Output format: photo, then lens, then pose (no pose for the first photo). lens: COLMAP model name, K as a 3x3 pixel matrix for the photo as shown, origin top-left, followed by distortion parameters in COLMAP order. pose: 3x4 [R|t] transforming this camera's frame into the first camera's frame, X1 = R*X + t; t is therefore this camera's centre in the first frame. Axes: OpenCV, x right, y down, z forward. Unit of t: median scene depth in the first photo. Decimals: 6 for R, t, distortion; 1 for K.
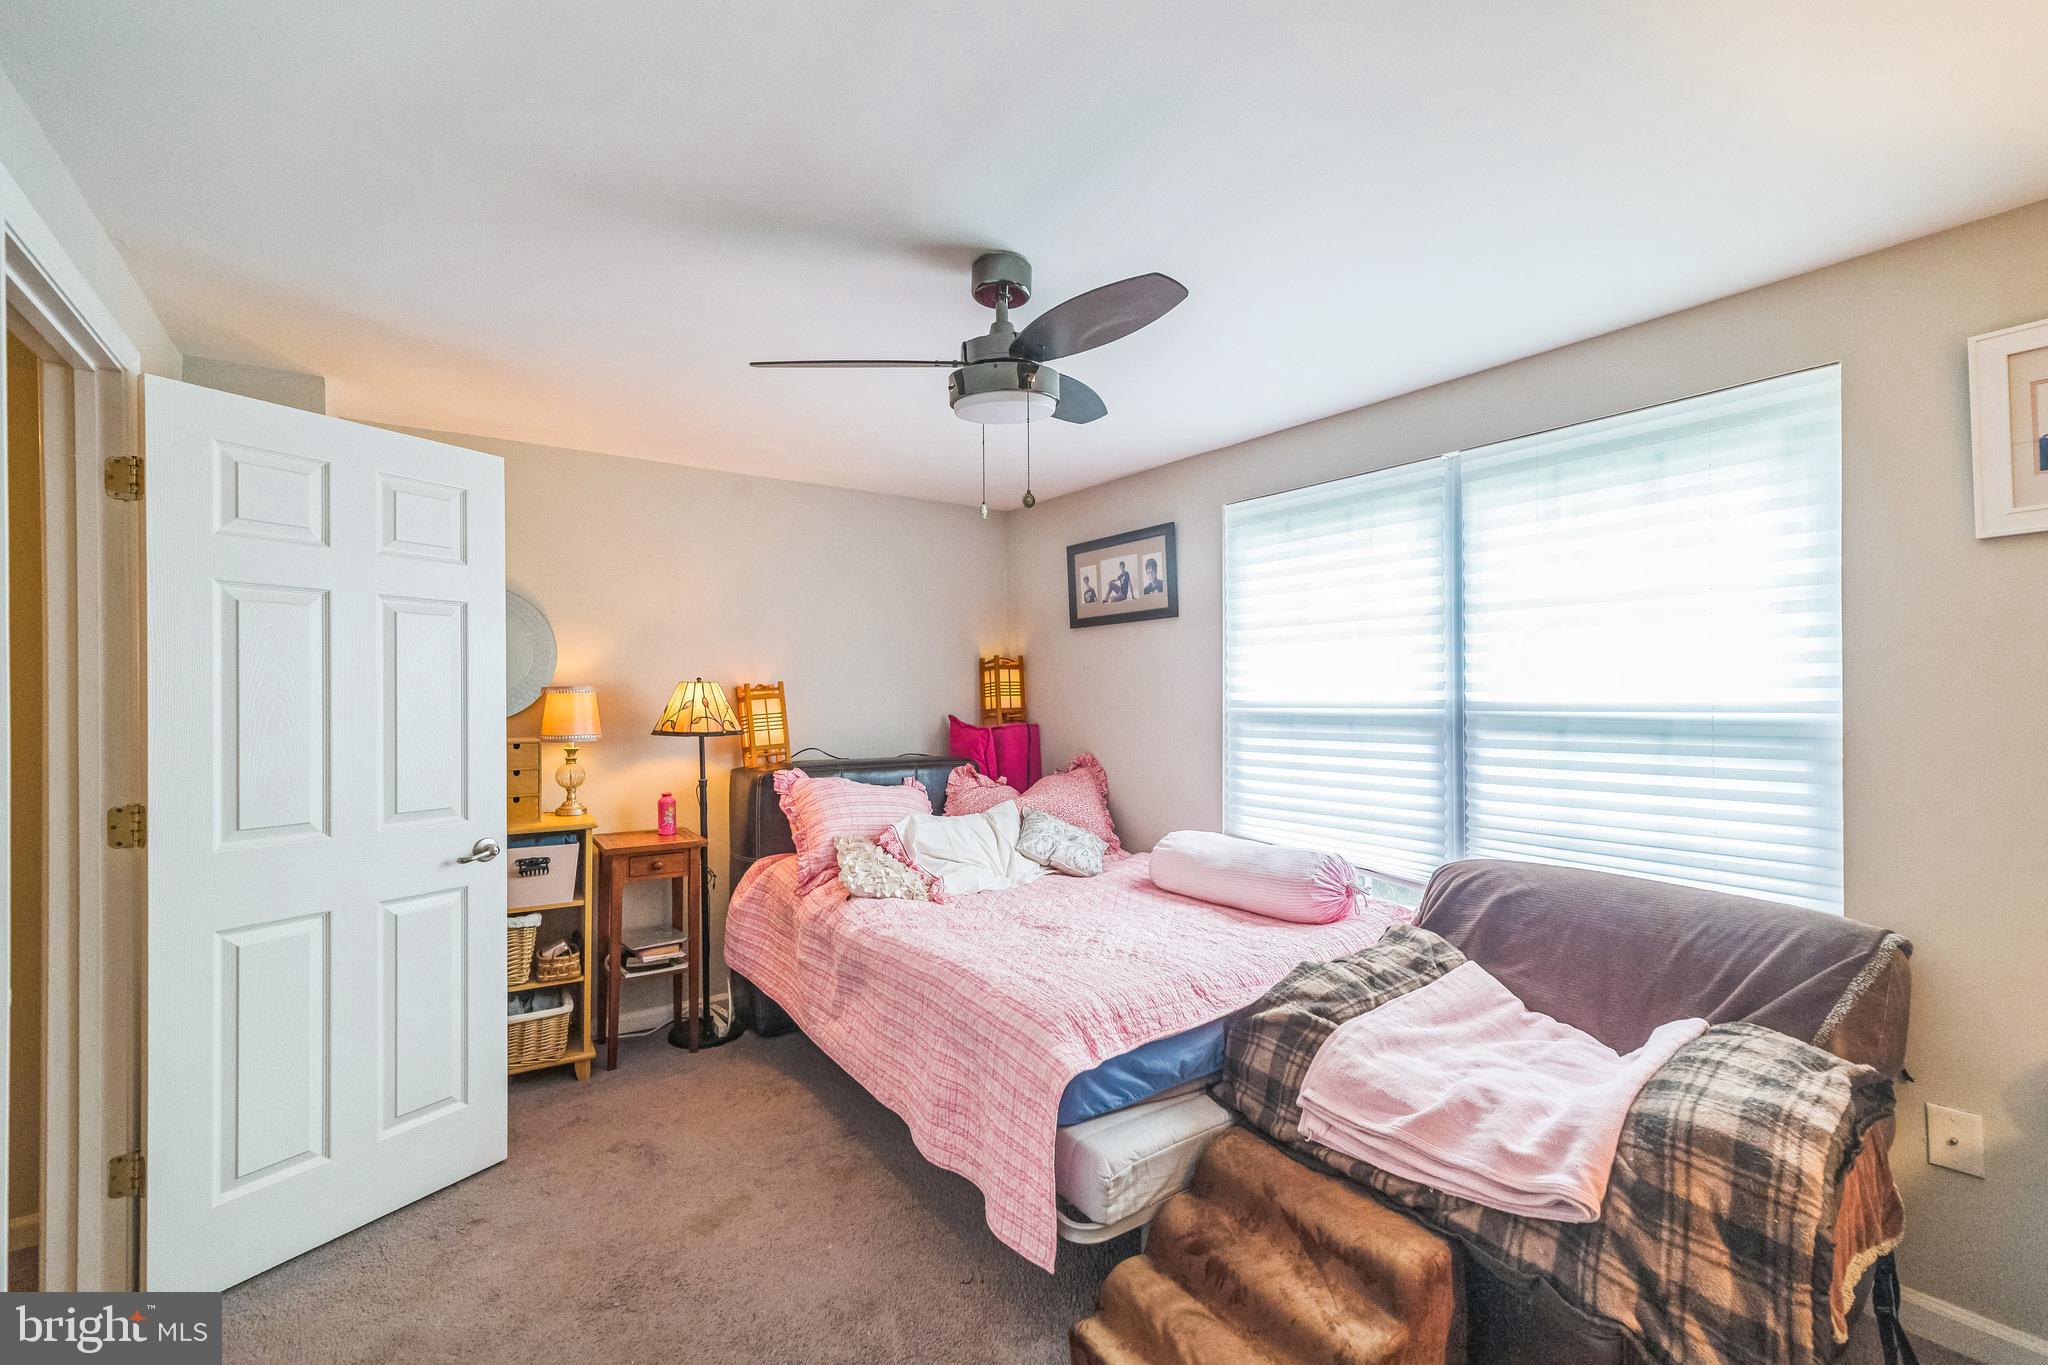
lens RADIAL K [[900.6, 0, 1051.2], [0, 900.6, 693.2], [0, 0, 1]] dist [0.000169, 0.000694]
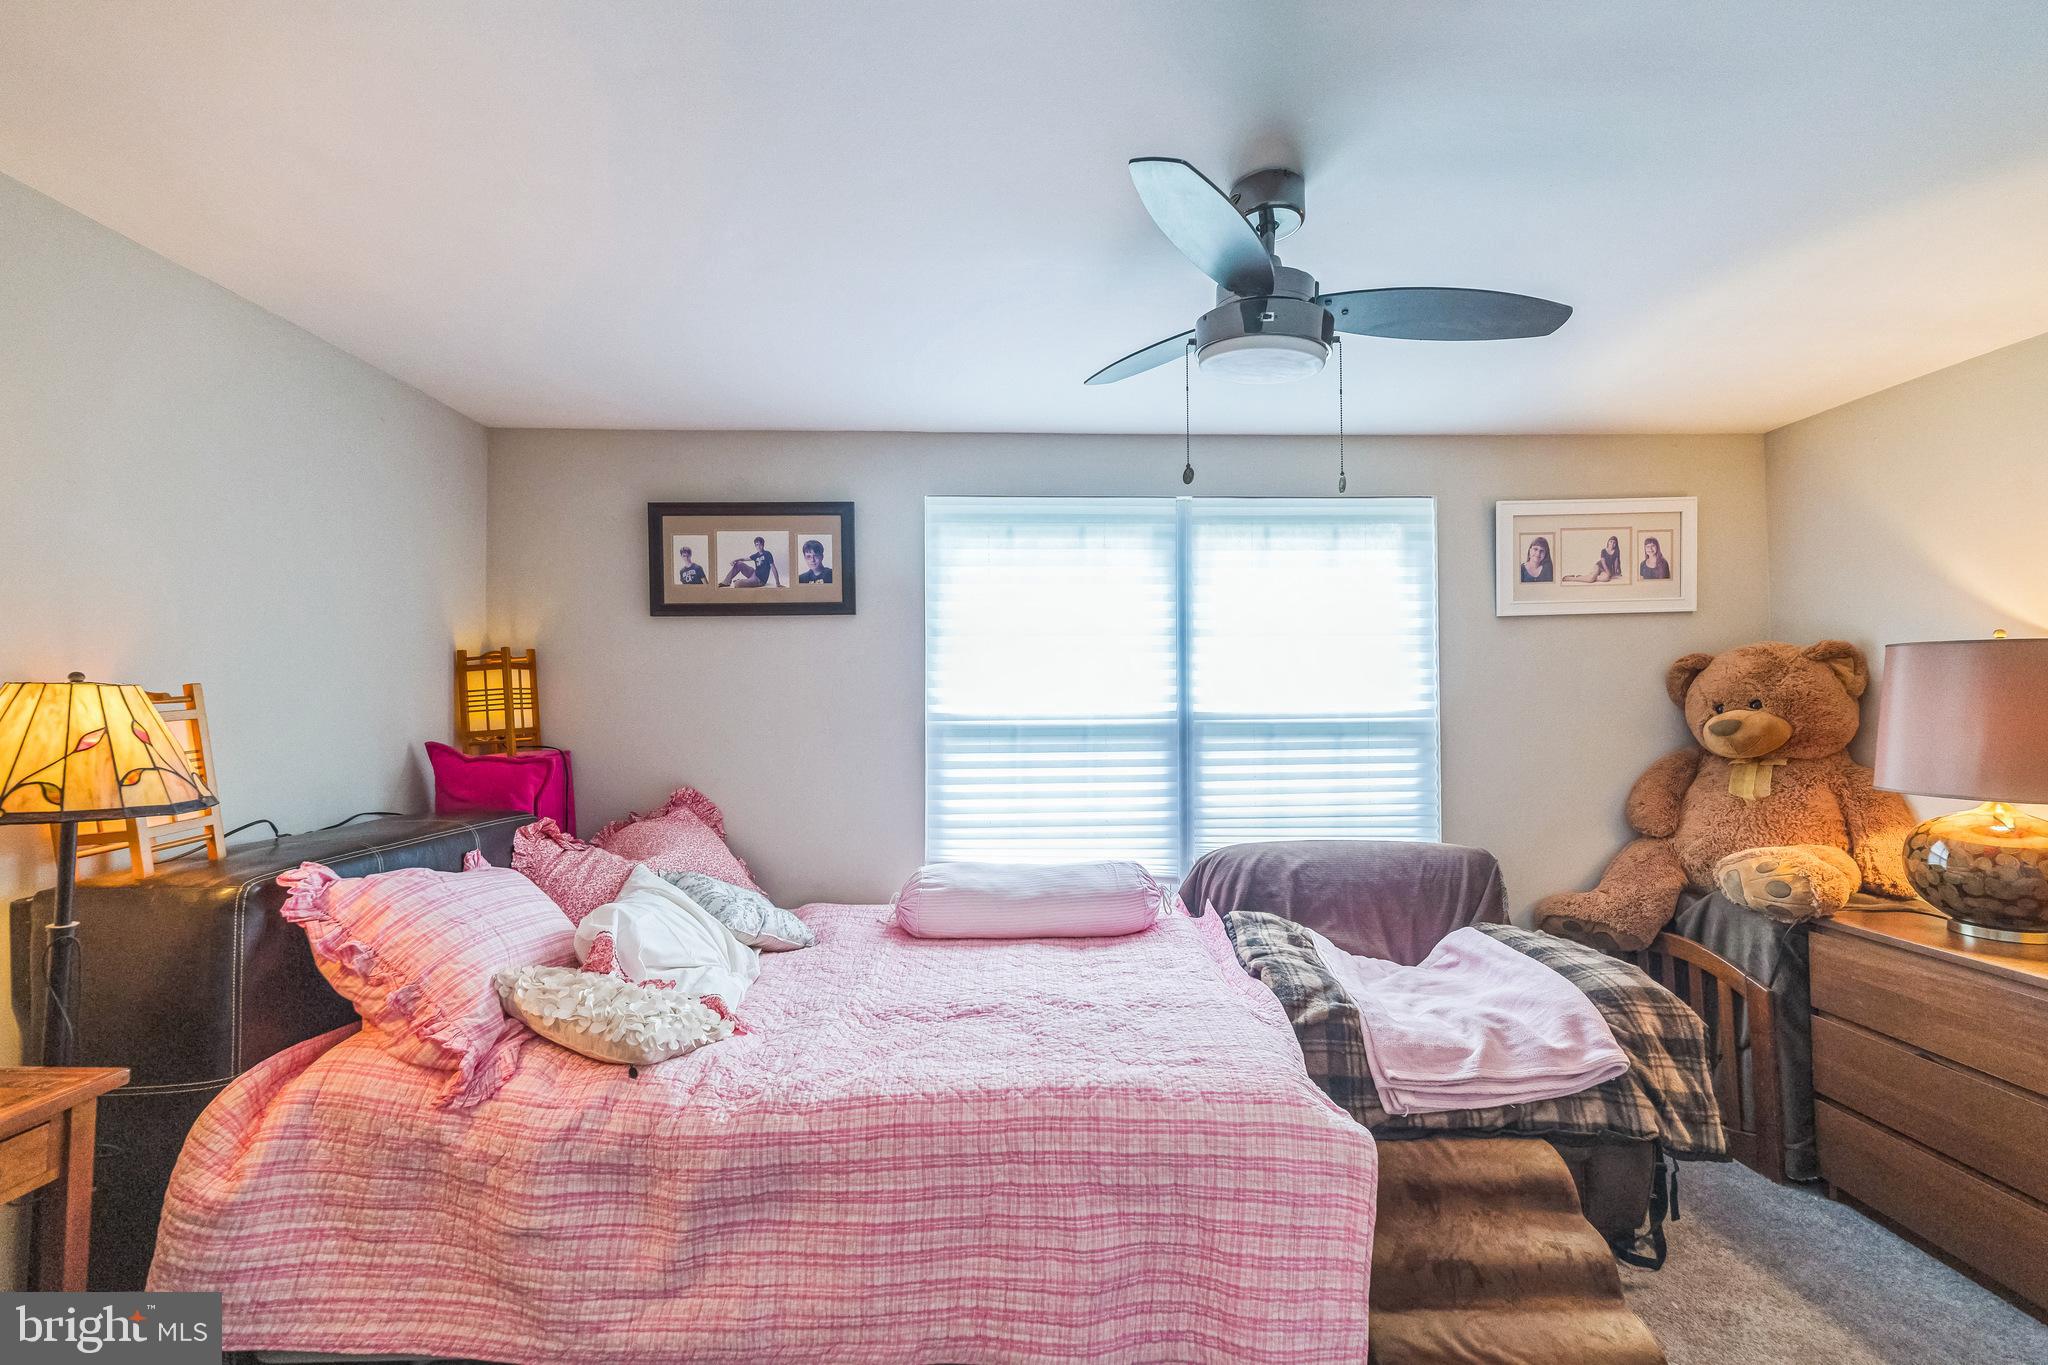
lens RADIAL K [[888.1, 0, 1041.4], [0, 888.1, 679.6], [0, 0, 1]] dist [0.003993, 0.000553]
pose [[0.560500, 0.019874, 0.827916, -0.574147], [0.000965, 0.999696, -0.024651, -0.004326], [-0.828154, 0.014616, 0.560310, 0.498076]]
